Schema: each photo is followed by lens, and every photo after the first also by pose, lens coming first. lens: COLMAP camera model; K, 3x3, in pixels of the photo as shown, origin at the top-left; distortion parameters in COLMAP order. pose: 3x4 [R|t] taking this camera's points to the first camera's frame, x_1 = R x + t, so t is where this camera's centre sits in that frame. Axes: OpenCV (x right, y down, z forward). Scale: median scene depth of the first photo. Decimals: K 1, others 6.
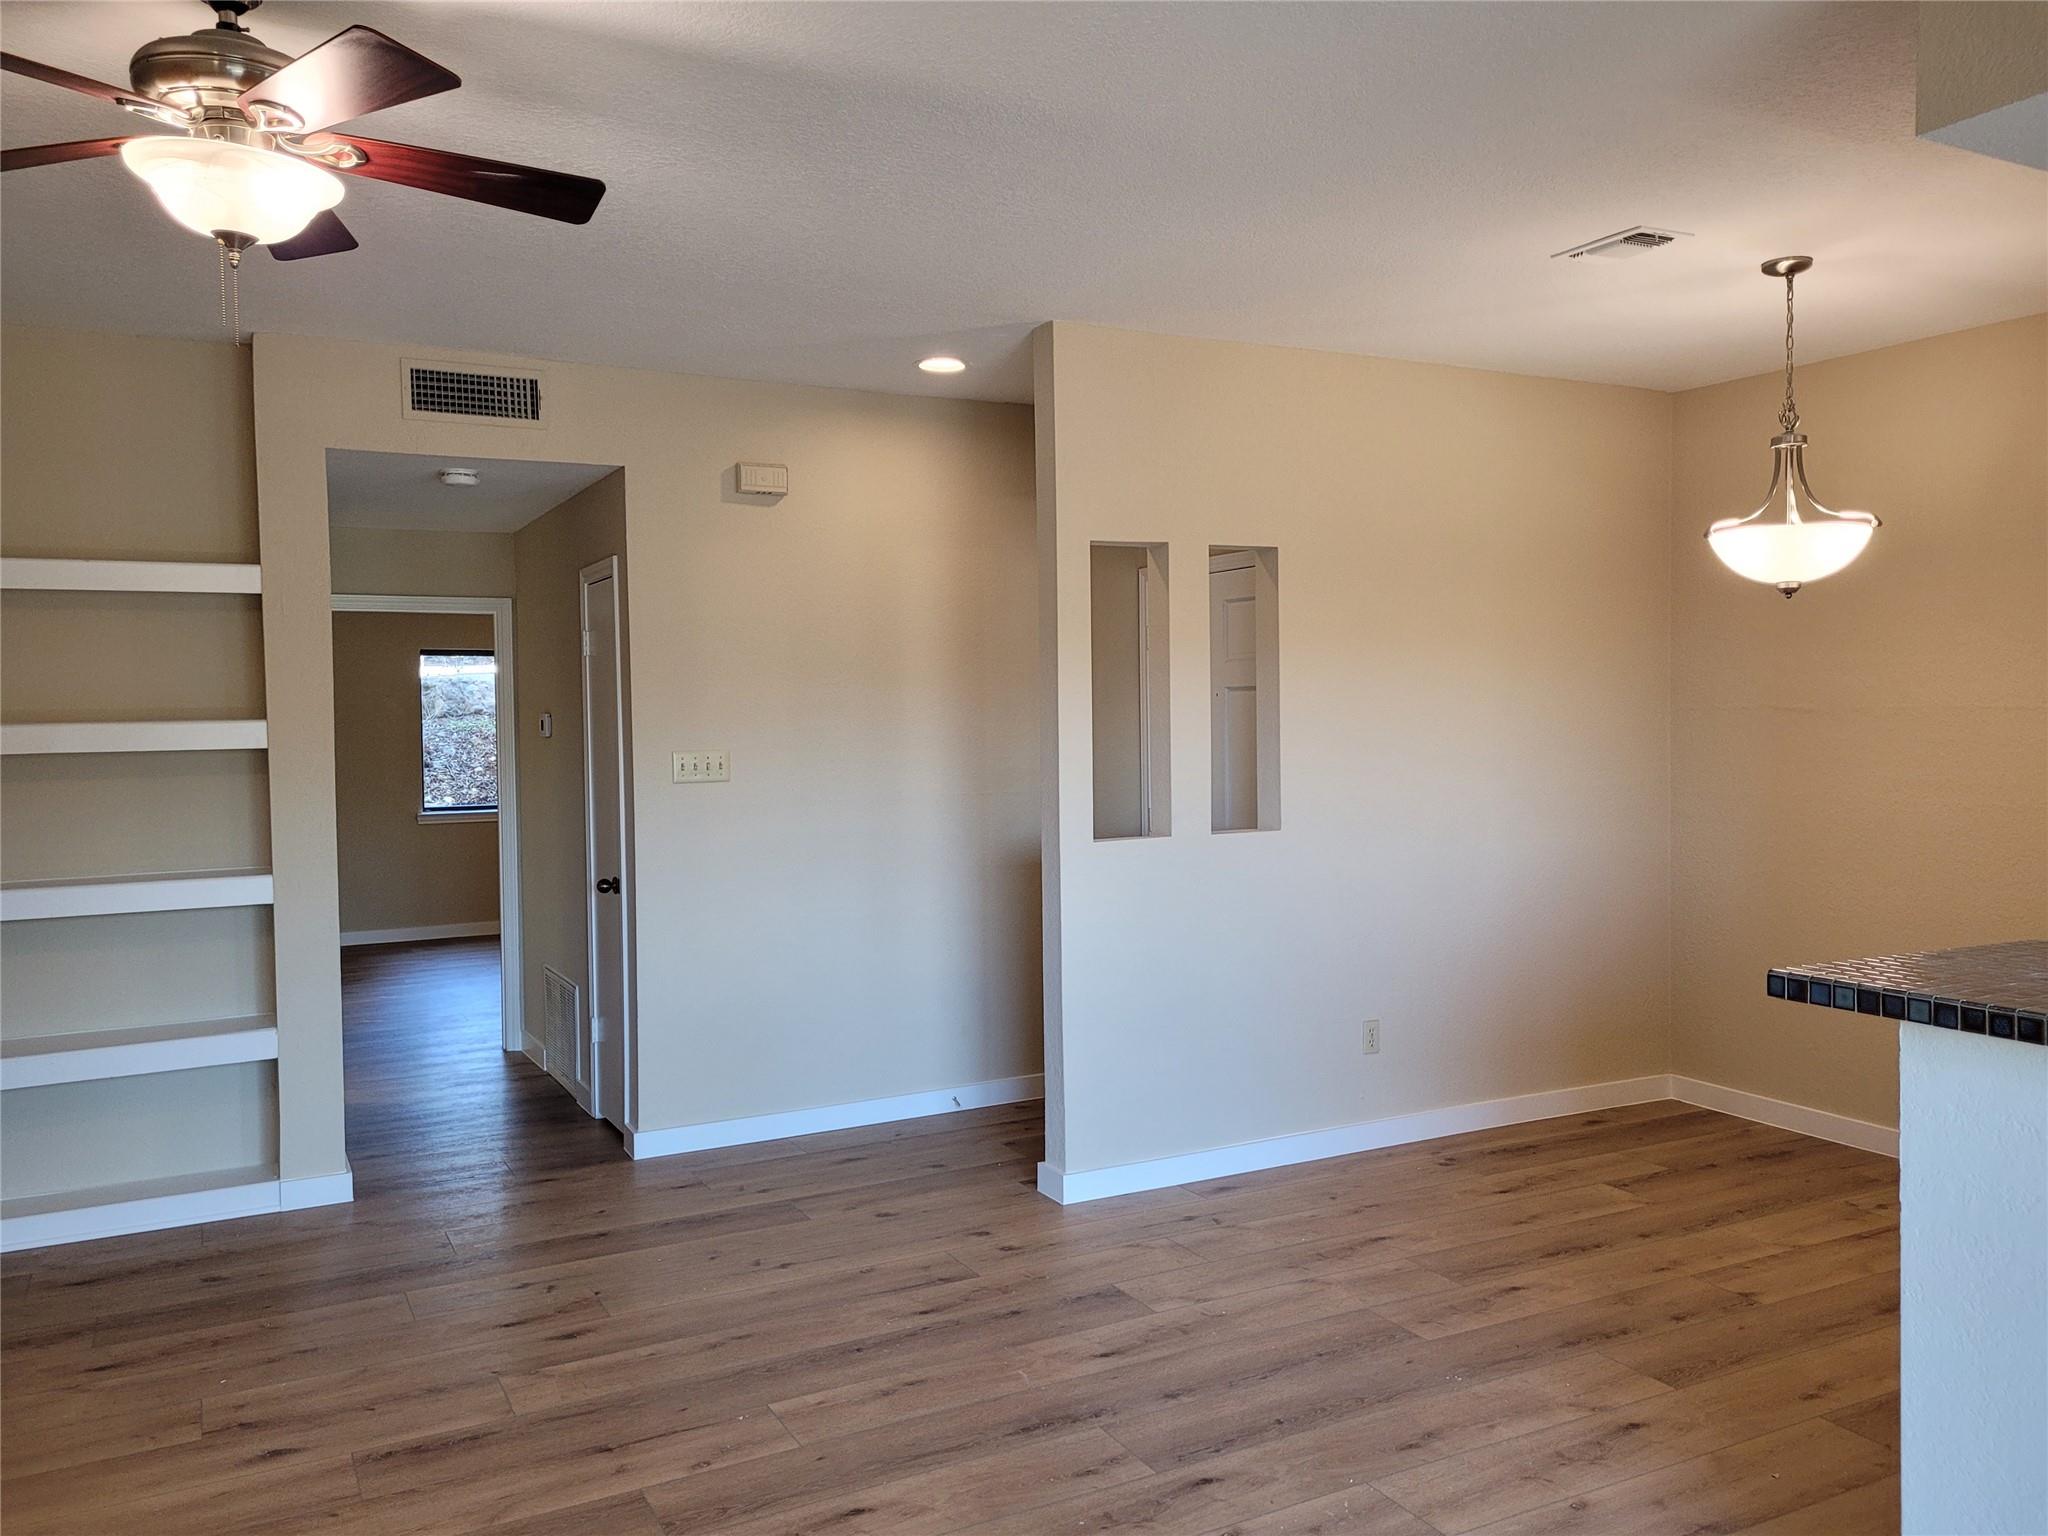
lens RADIAL K [[1555.6, 0, 1032.6], [0, 1555.6, 776.1], [0, 0, 1]] dist [0.003032, -0.004264]
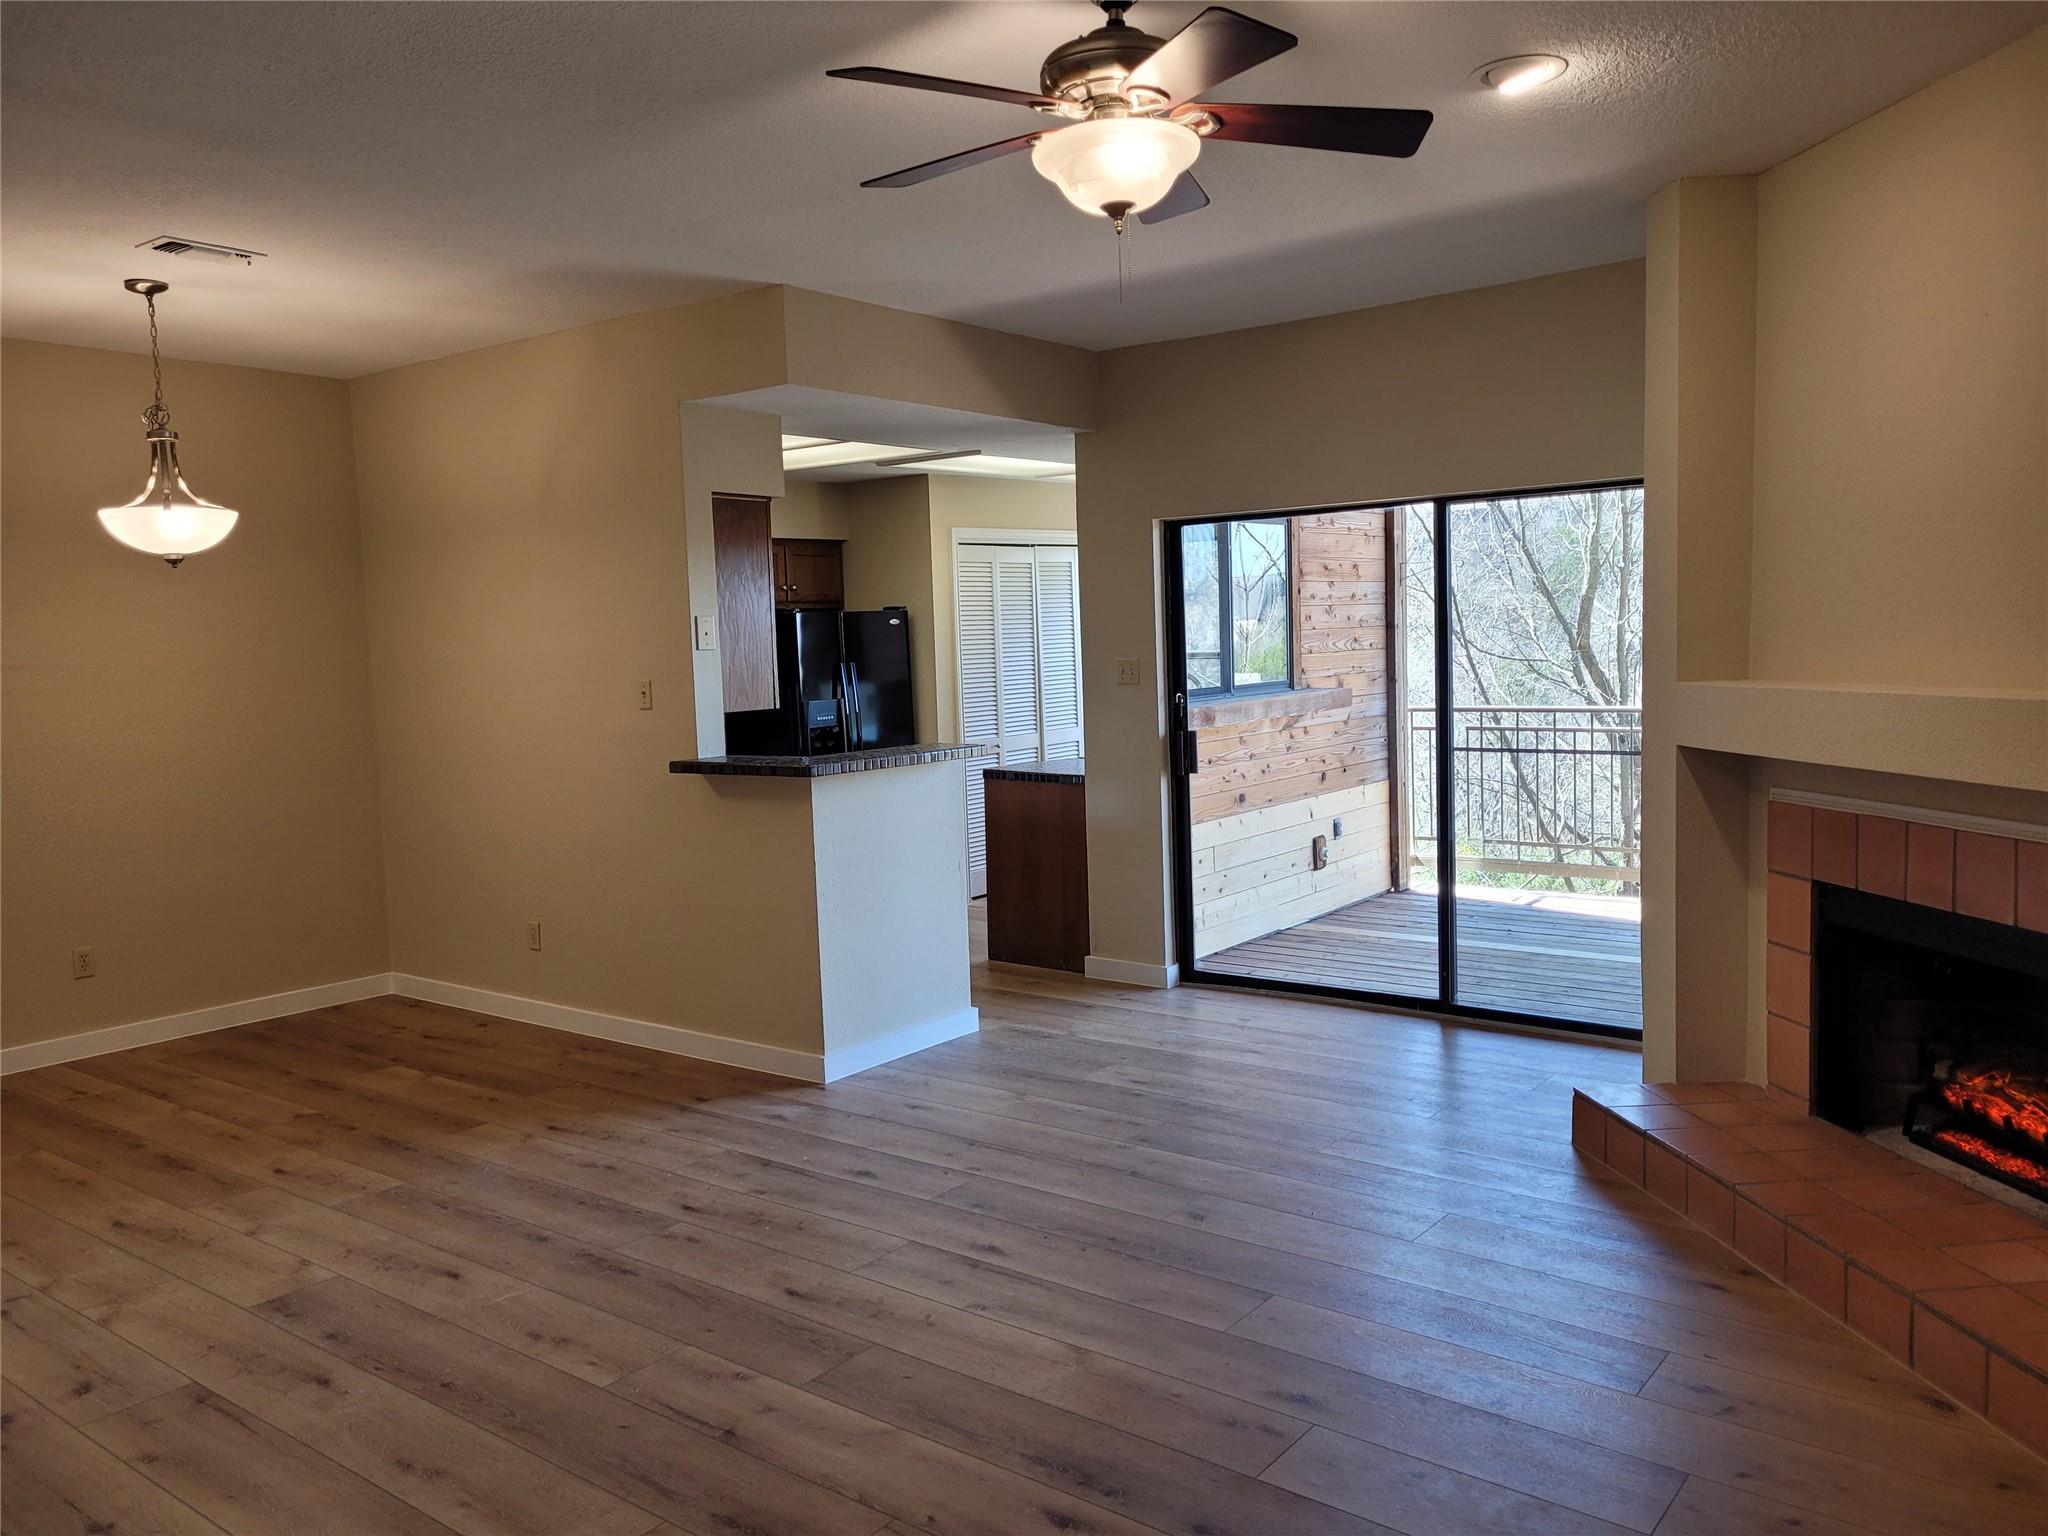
lens RADIAL K [[1555.6, 0, 1028.0], [0, 1555.6, 767.2], [0, 0, 1]] dist [0.003032, -0.004264]
pose [[-0.392555, -0.063285, 0.917548, -0.933357], [0.079051, 0.991616, 0.102214, -0.033176], [-0.916325, 0.112658, -0.384262, 0.917712]]
